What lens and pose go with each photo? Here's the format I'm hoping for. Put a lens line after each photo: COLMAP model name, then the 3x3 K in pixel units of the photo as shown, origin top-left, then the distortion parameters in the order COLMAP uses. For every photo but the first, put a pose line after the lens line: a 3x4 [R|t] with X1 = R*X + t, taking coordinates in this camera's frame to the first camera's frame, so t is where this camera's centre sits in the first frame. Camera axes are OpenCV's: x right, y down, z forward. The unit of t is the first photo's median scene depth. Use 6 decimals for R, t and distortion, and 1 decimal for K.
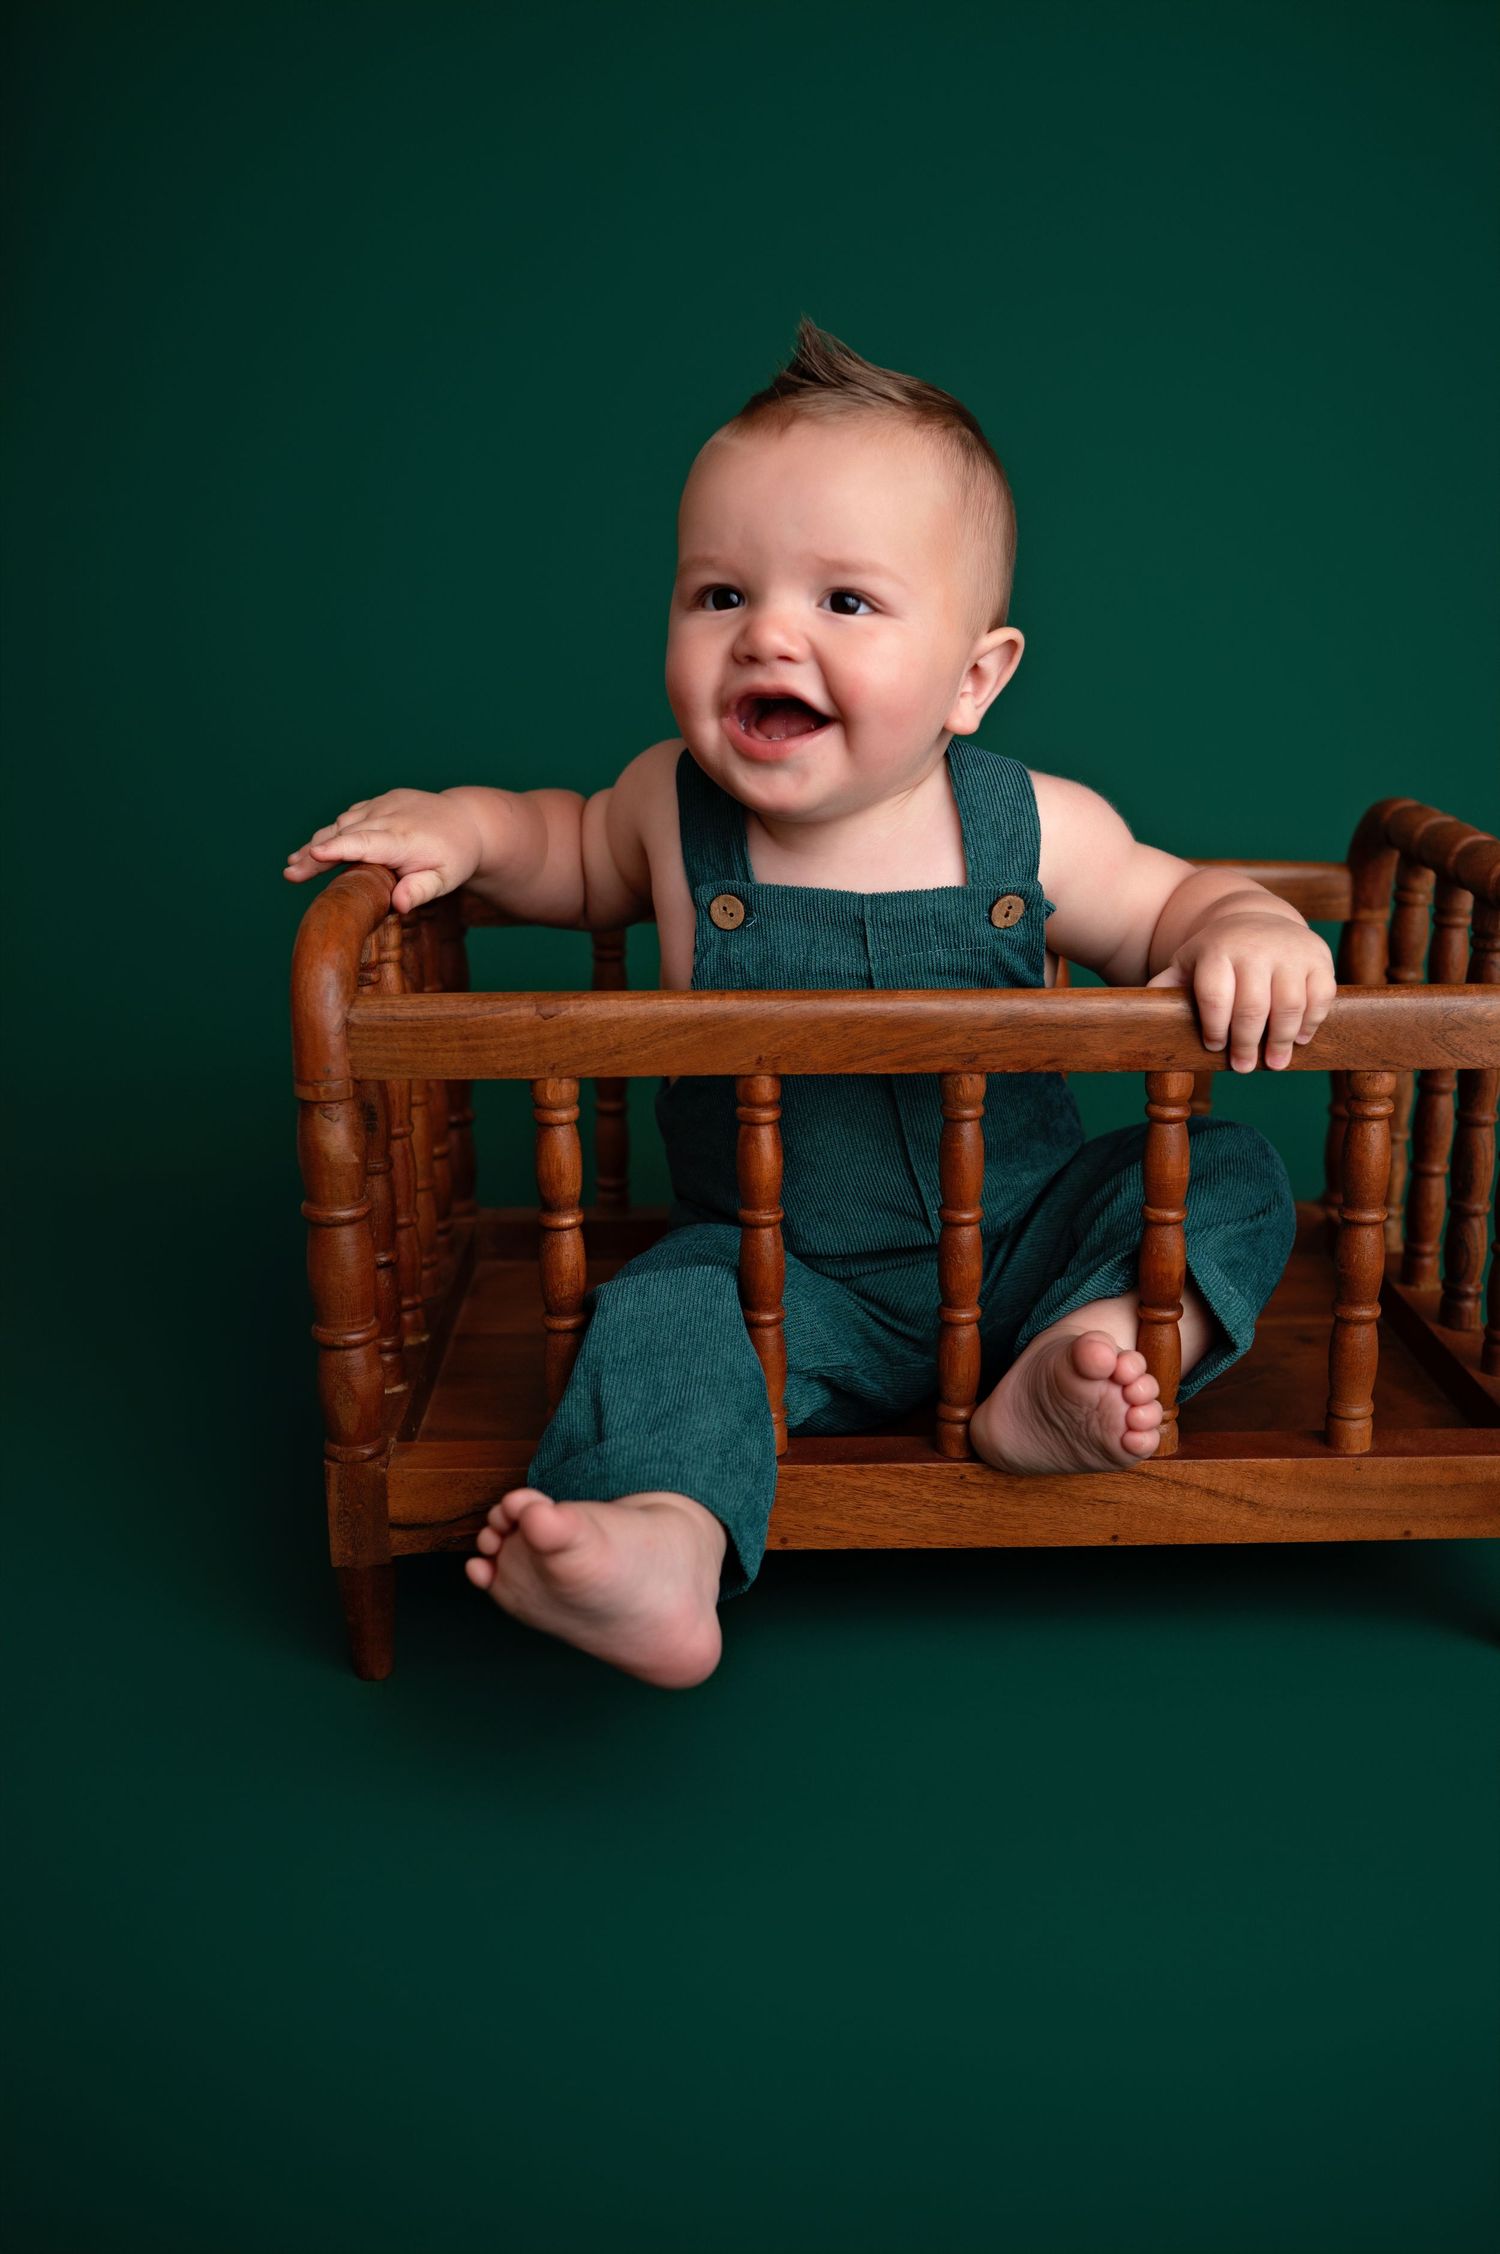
lens RADIAL K [[2253.8, 0, 768.5], [0, 2253.8, 1124.3], [0, 0, 1]] dist [-0.008795, 0.000000]
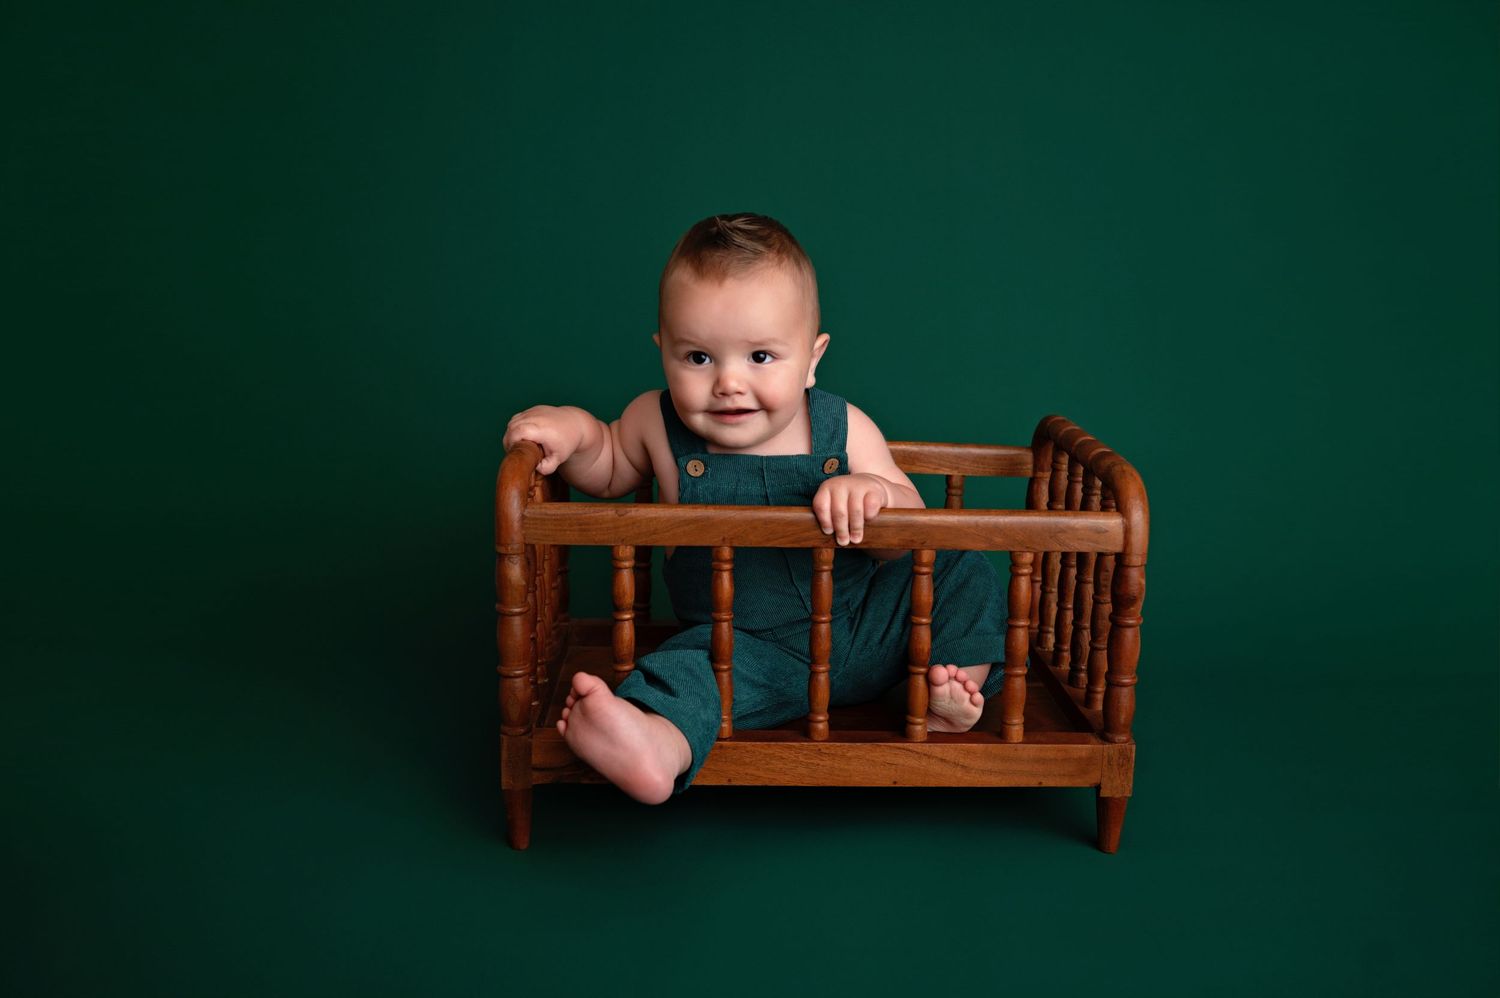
lens RADIAL K [[1499.8, 0, 776.2], [0, 1499.8, 494.7], [0, 0, 1]] dist [-0.008795, 0.000000]
pose [[0.999168, 0.025414, 0.031906, -0.000712], [-0.023174, 0.997366, -0.068730, 0.022907], [-0.033569, 0.067934, 0.997125, -0.349734]]
